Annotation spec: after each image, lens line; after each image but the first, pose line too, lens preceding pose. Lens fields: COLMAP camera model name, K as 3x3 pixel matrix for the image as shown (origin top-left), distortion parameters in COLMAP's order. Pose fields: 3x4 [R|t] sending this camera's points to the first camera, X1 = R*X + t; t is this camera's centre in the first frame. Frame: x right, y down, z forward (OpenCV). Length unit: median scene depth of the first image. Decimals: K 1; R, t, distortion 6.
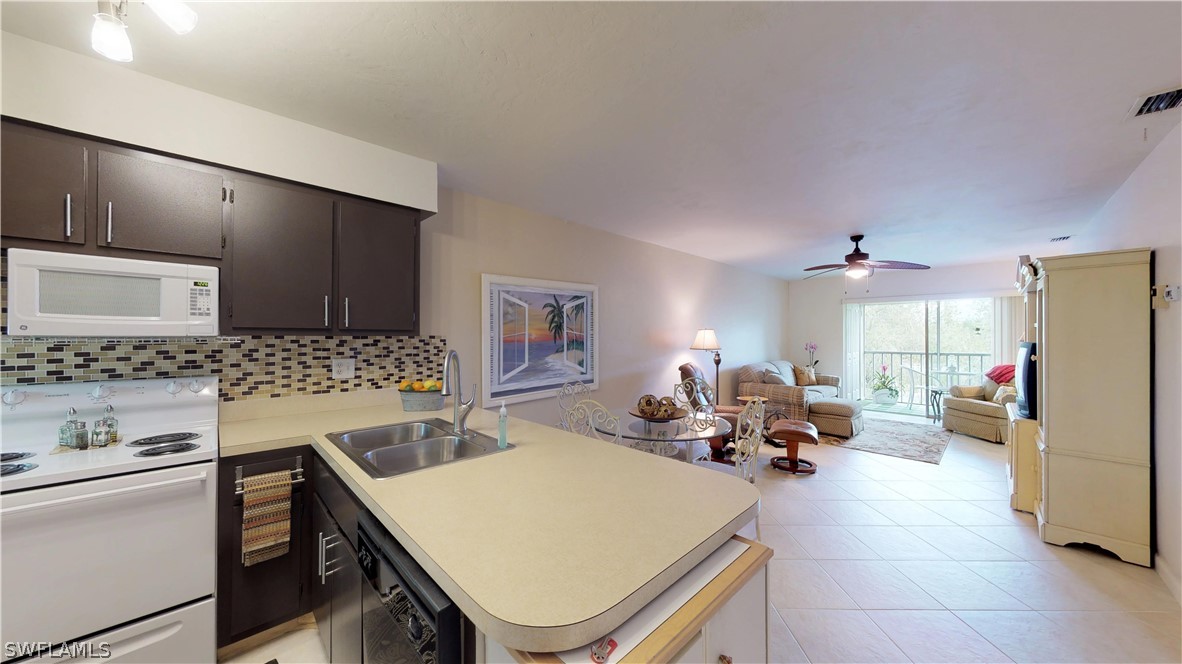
lens RADIAL K [[387.4, 0, 591.2], [0, 387.4, 333.6], [0, 0, 1]] dist [-0.000367, 0.000018]
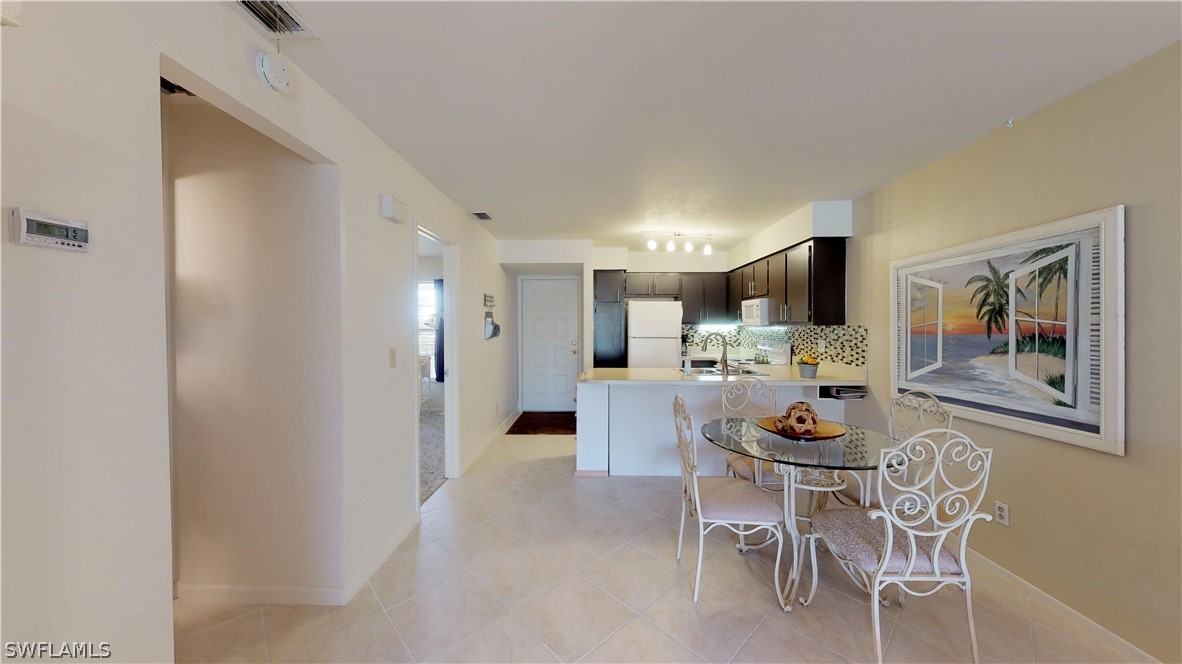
lens RADIAL K [[387.4, 0, 591.2], [0, 387.4, 333.6], [0, 0, 1]] dist [-0.000367, 0.000018]
pose [[-0.713525, 0.016017, -0.700446, 1.000572], [0.003802, 0.999812, 0.018990, 0.003835], [0.700619, 0.010887, -0.713452, 1.260552]]
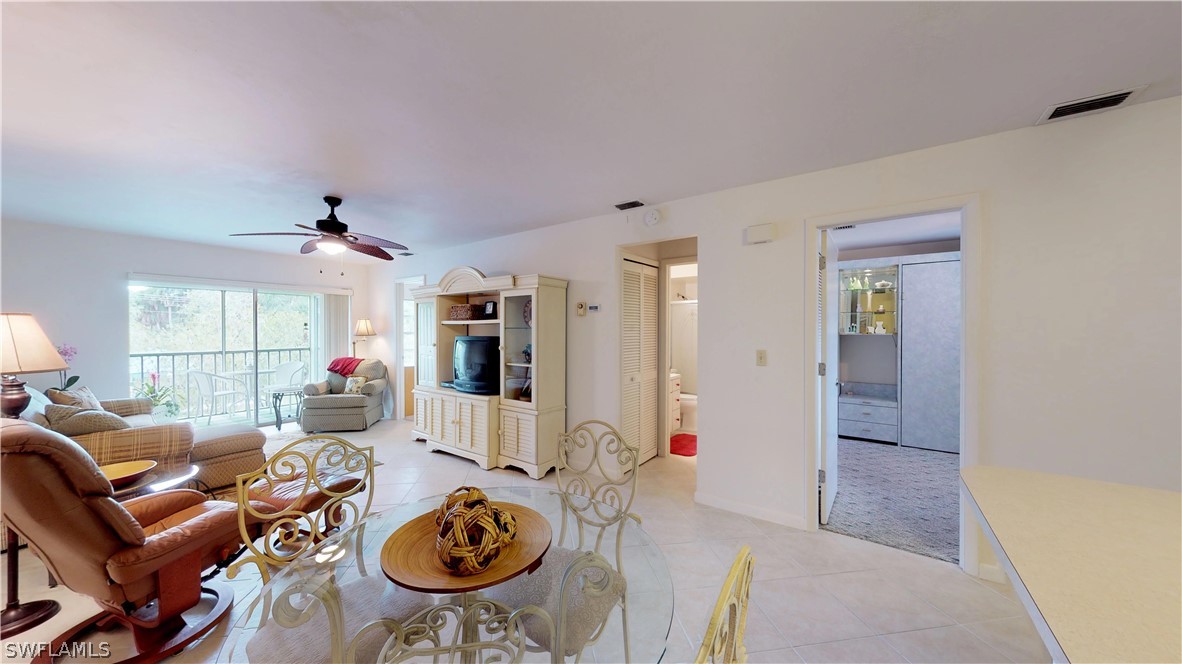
lens RADIAL K [[387.4, 0, 591.2], [0, 387.4, 333.6], [0, 0, 1]] dist [-0.000367, 0.000018]
pose [[-0.167814, -0.008951, 0.985778, -0.209015], [-0.005569, 0.999951, 0.008132, 0.001304], [-0.985803, -0.004125, -0.167856, 0.956819]]
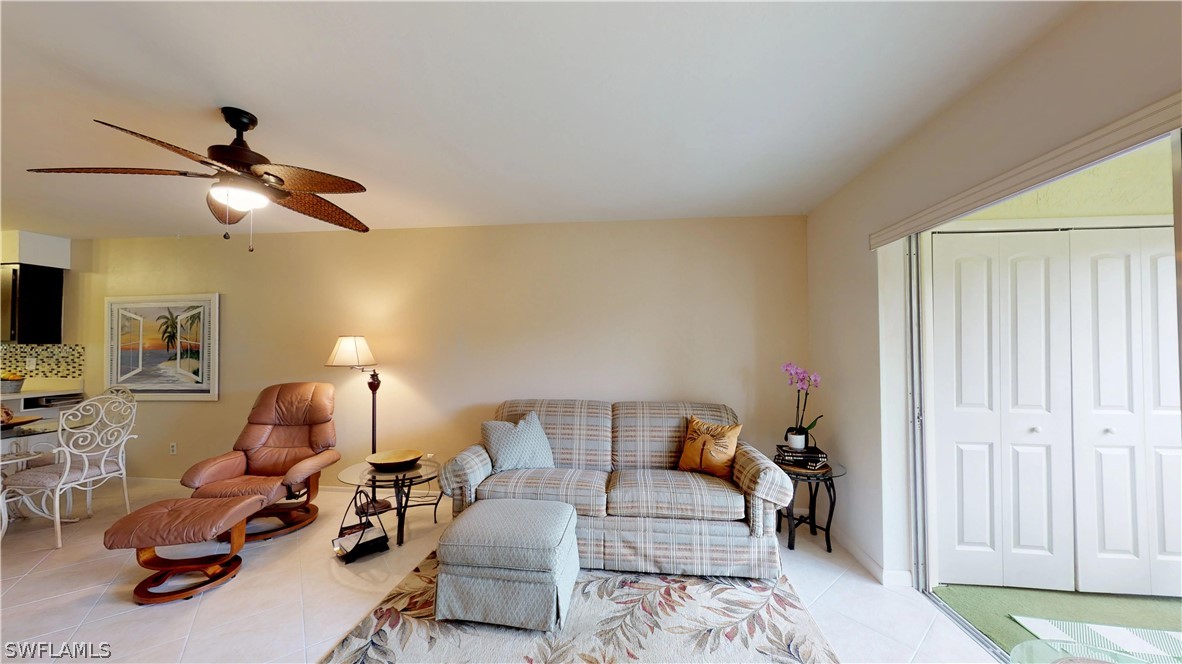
lens RADIAL K [[387.4, 0, 591.2], [0, 387.4, 333.6], [0, 0, 1]] dist [-0.000367, 0.000018]
pose [[0.629872, -0.020009, -0.776441, 1.901416], [0.001057, 0.999689, -0.024905, 0.003005], [0.776698, 0.014866, 0.629698, 1.566722]]
